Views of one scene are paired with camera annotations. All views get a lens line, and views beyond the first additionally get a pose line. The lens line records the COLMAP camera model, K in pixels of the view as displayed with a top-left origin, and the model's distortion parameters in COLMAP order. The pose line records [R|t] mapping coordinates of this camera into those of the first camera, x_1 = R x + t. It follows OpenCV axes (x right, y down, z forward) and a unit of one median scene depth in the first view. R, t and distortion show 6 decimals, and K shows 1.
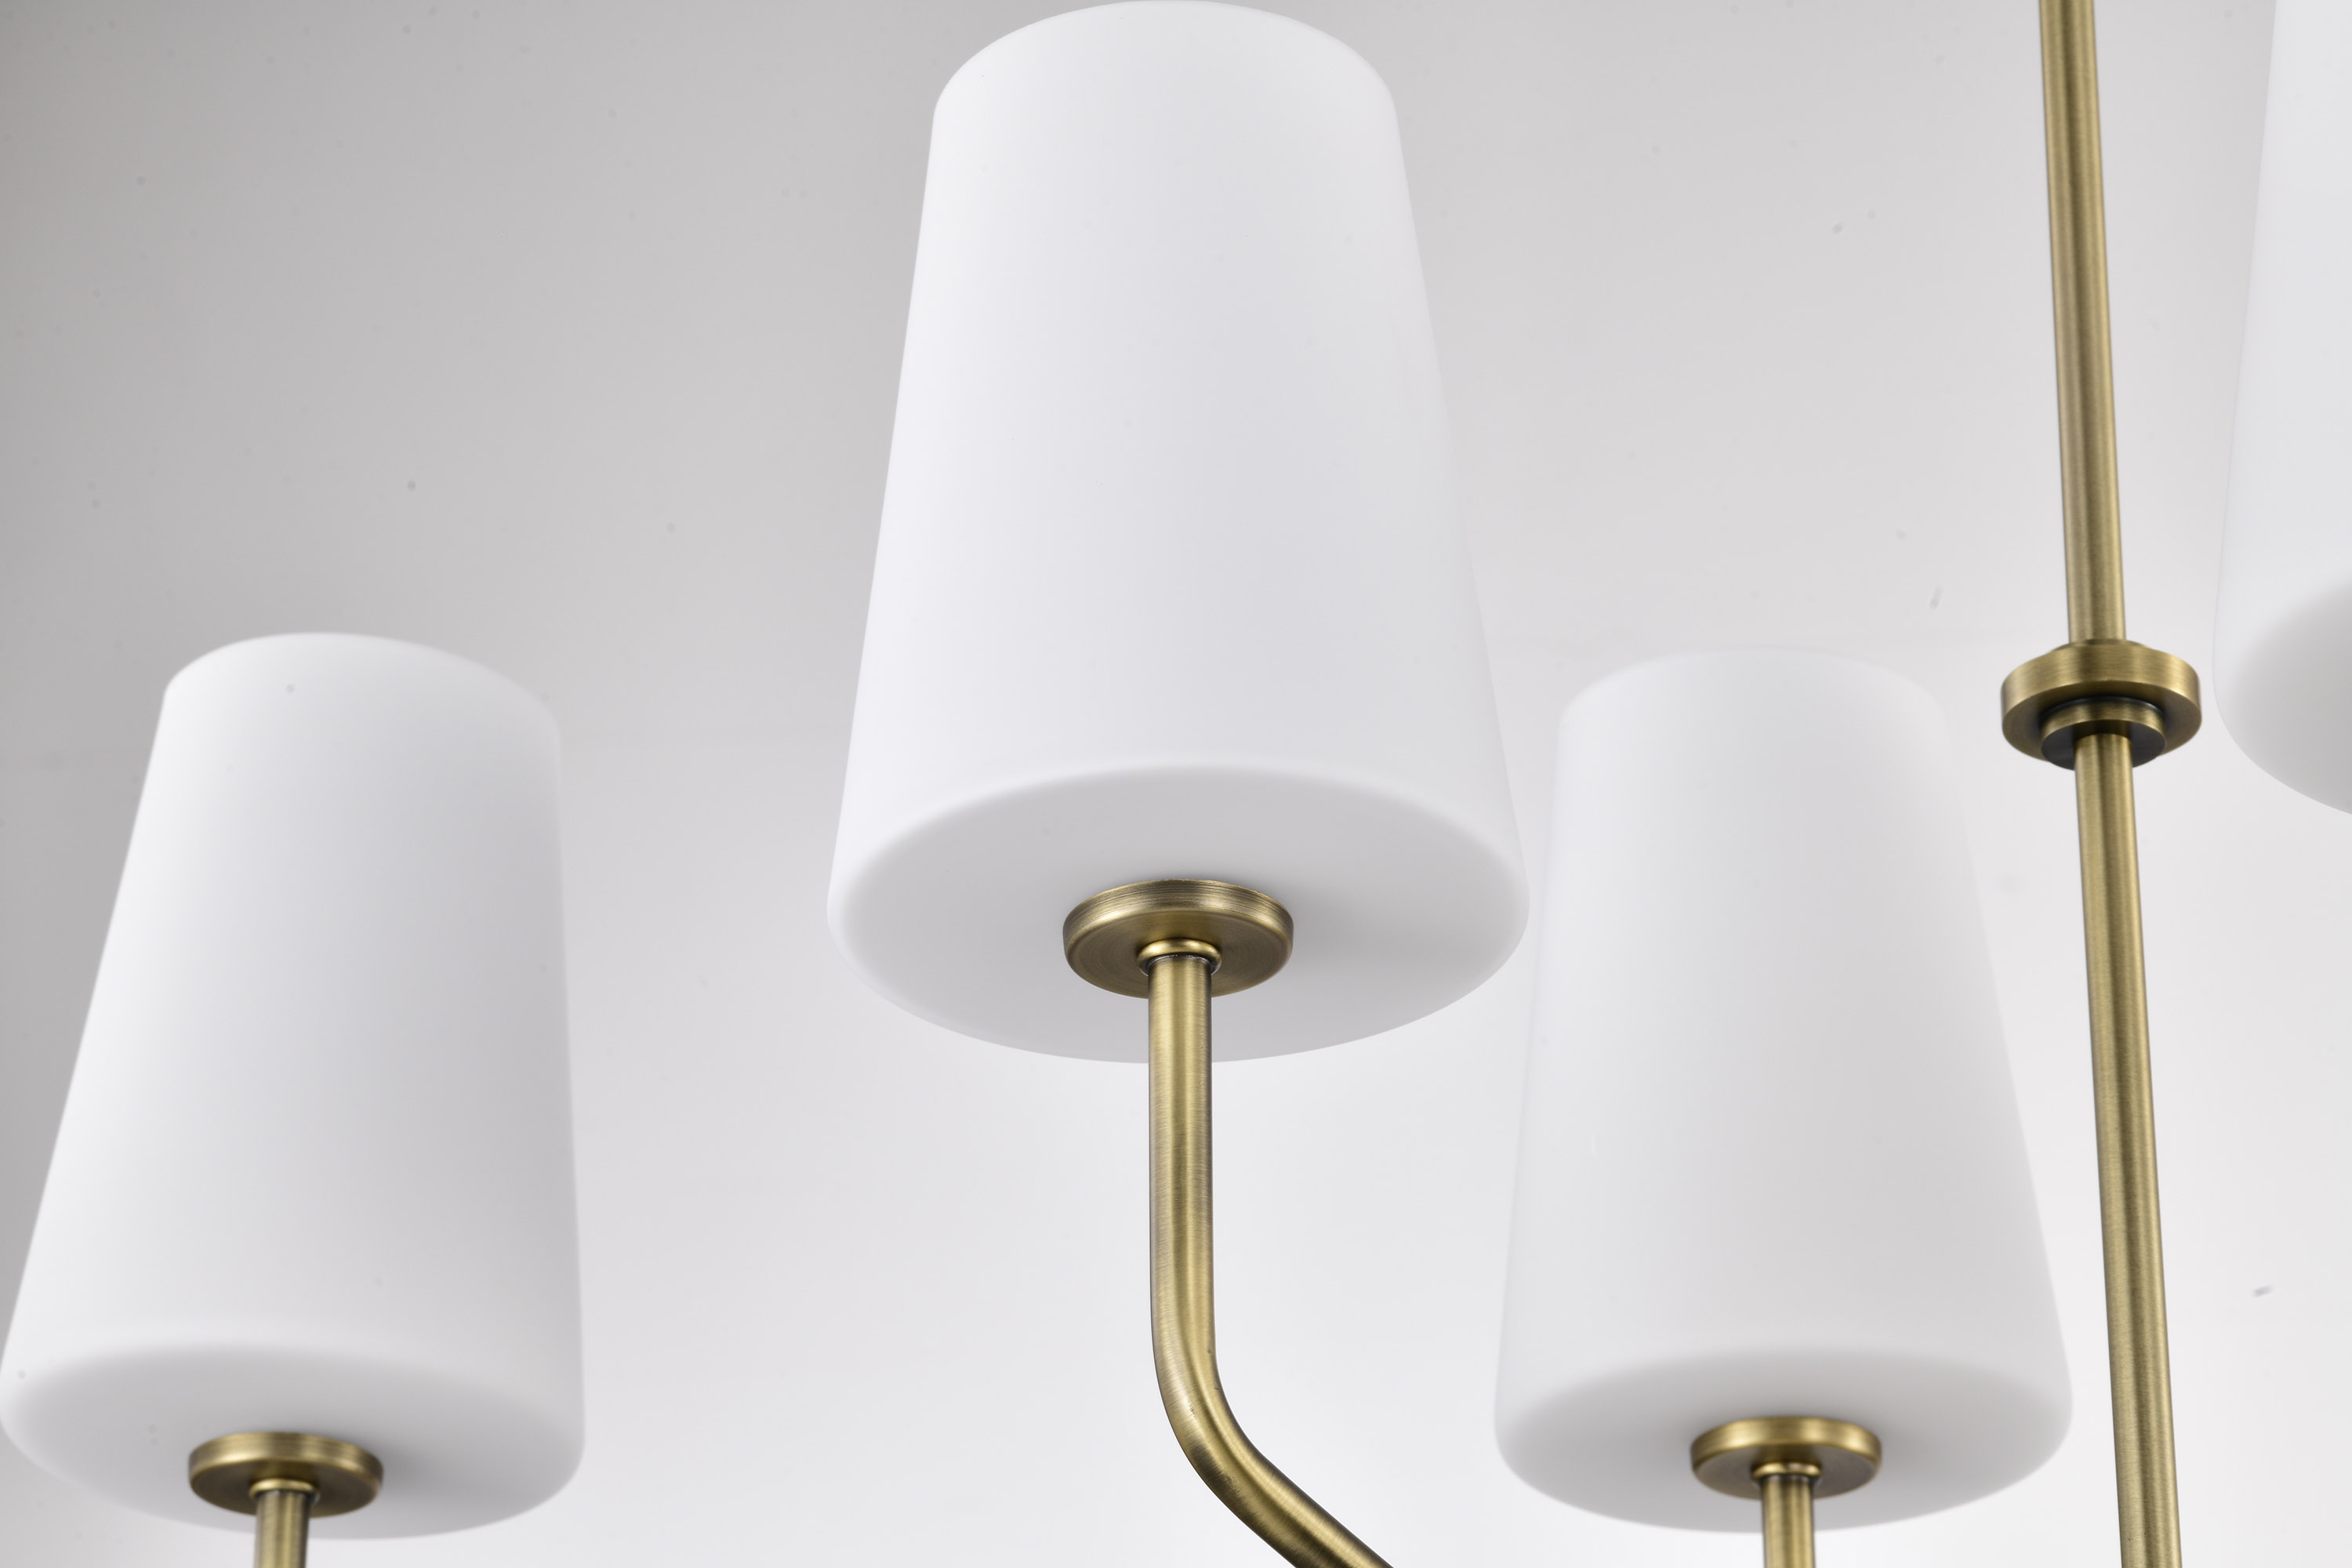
lens RADIAL K [[7119.3, 0, 1163.2], [0, 7119.3, 791.8], [0, 0, 1]] dist [0.194390, 0.000000]
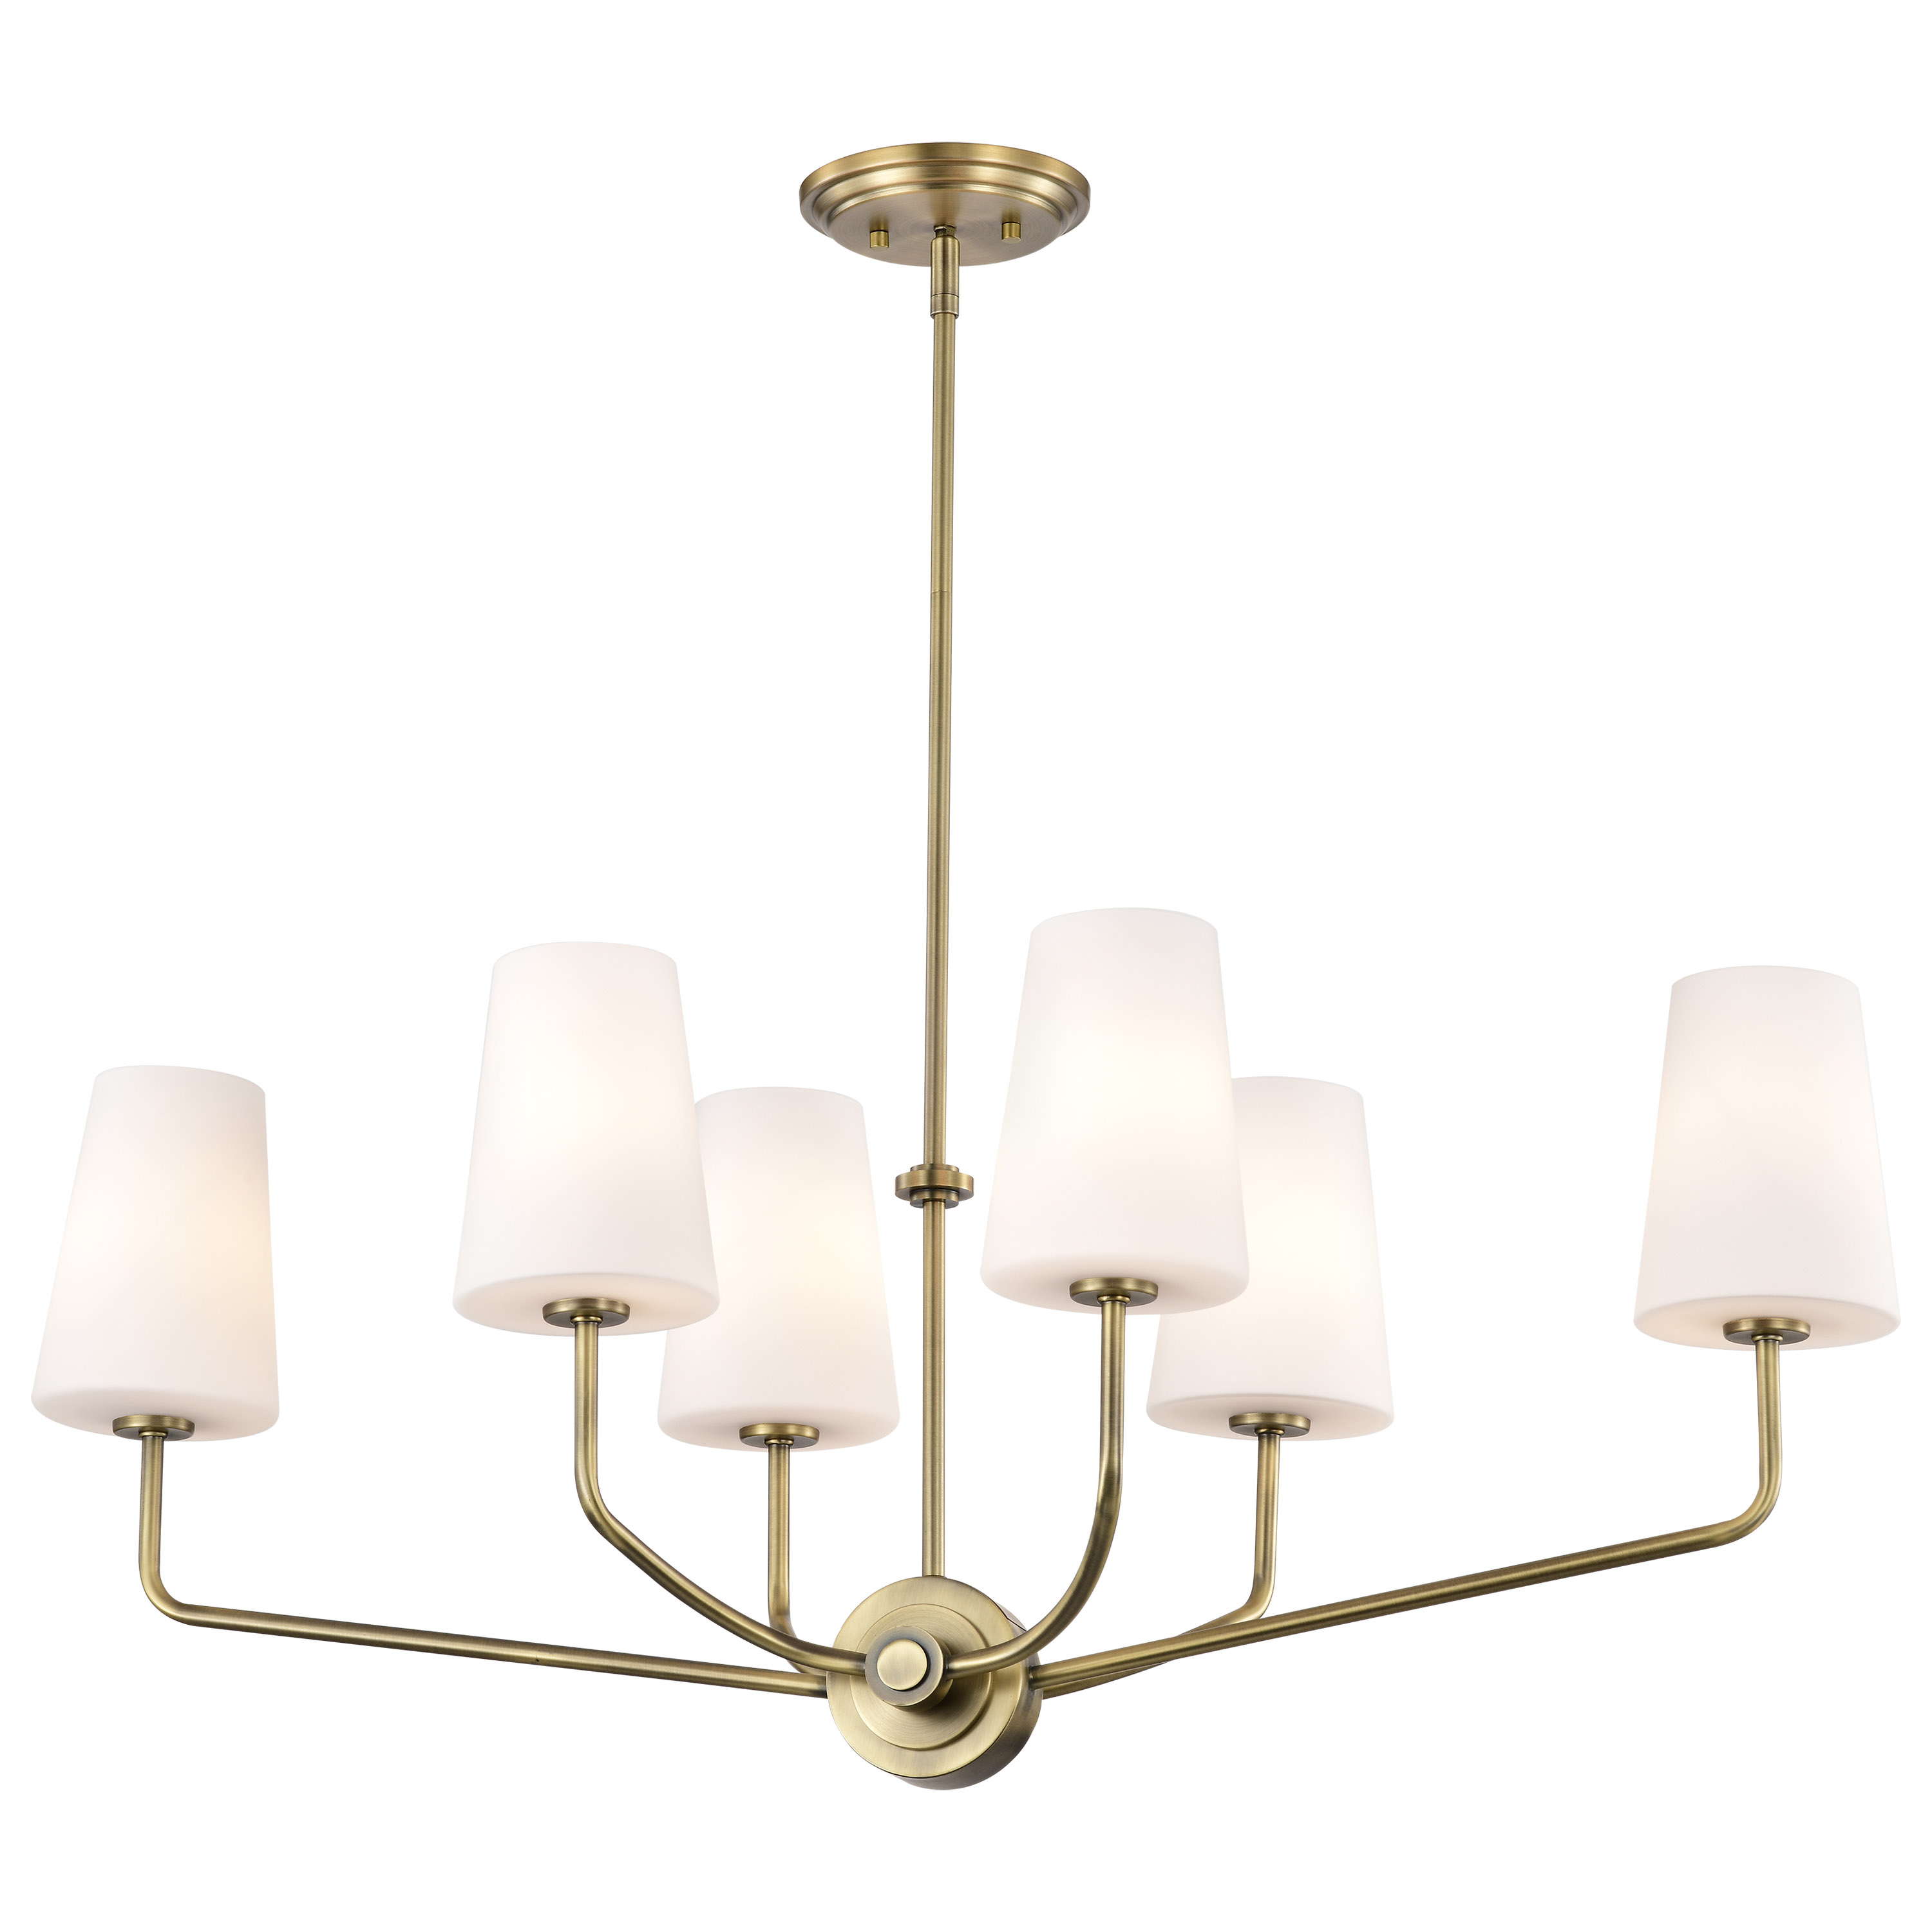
lens RADIAL K [[7322.8, 0, 965.6], [0, 7322.8, 968.3], [0, 0, 1]] dist [-0.728538, 0.000000]
pose [[0.986826, 0.041451, 0.156382, -0.261928], [-0.067055, 0.984478, 0.162192, -0.504639], [-0.147232, -0.170542, 0.974289, -1.485692]]
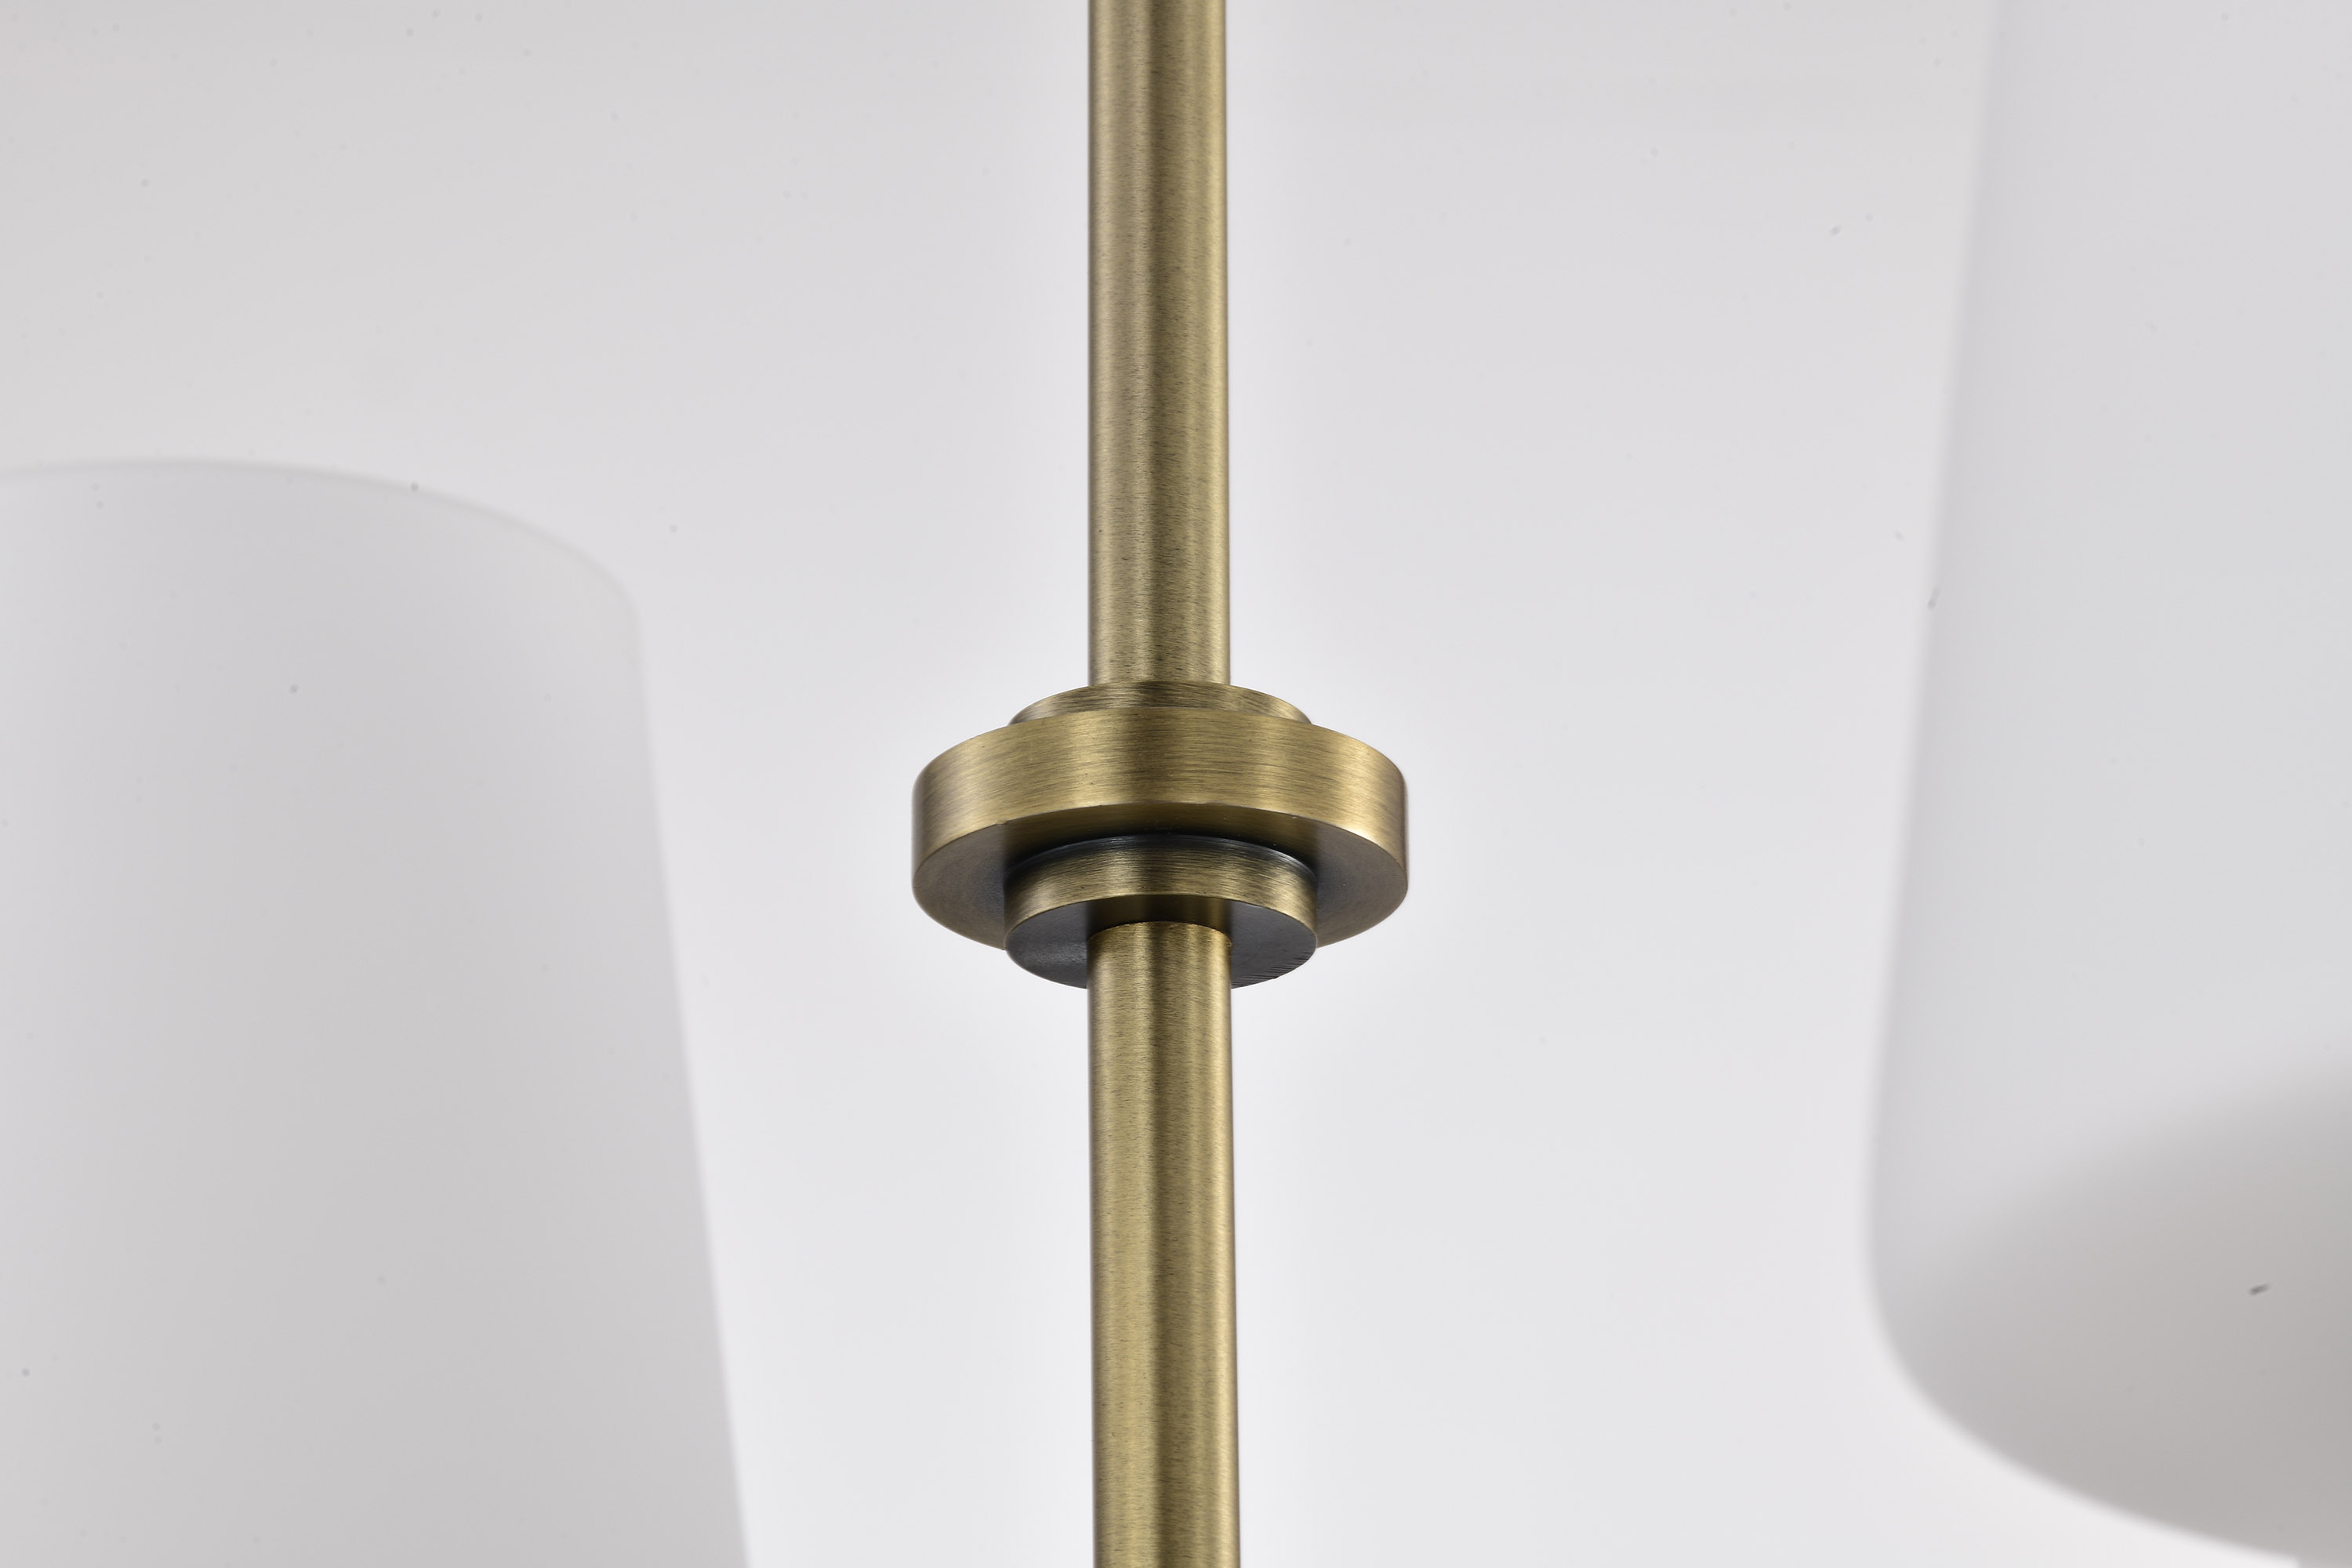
lens RADIAL K [[7119.3, 0, 1175.9], [0, 7119.3, 789.0], [0, 0, 1]] dist [0.194390, 0.000000]
pose [[0.986250, 0.041692, 0.159915, 0.068213], [-0.056387, 0.994480, 0.088488, -0.050462], [-0.155343, -0.096289, 0.983157, 0.609383]]
